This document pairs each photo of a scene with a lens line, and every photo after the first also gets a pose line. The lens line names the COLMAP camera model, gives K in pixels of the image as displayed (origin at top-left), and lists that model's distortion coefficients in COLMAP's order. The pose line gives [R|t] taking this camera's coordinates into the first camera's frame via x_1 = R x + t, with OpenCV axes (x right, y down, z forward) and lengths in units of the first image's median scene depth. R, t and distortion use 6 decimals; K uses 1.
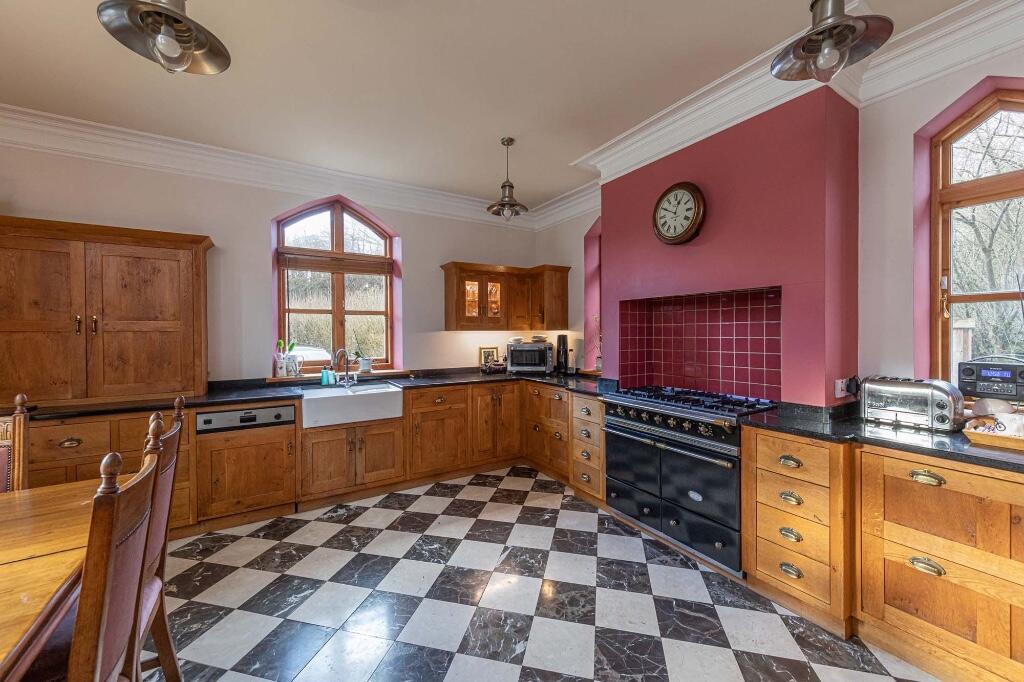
lens RADIAL K [[407.3, 0, 501.0], [0, 407.3, 340.7], [0, 0, 1]] dist [-0.002709, -0.000159]
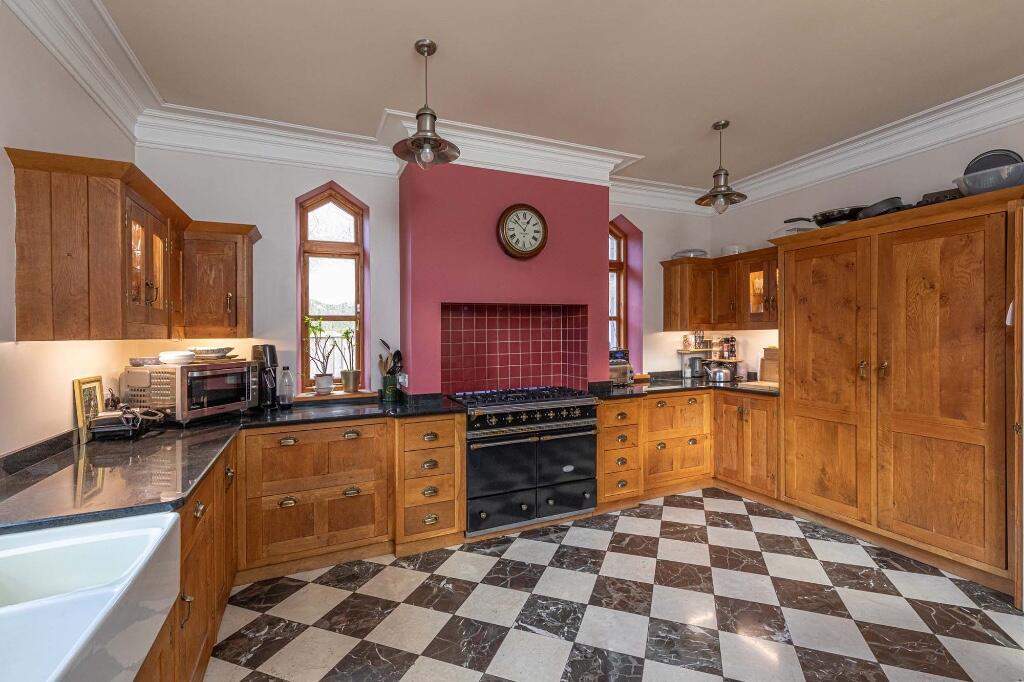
lens RADIAL K [[440.6, 0, 514.3], [0, 440.6, 345.8], [0, 0, 1]] dist [0.000694, 0.000064]
pose [[0.097828, -0.021144, 0.994979, -0.700186], [0.034185, 0.999256, 0.017874, -0.017556], [-0.994616, 0.032264, 0.098478, 0.823149]]
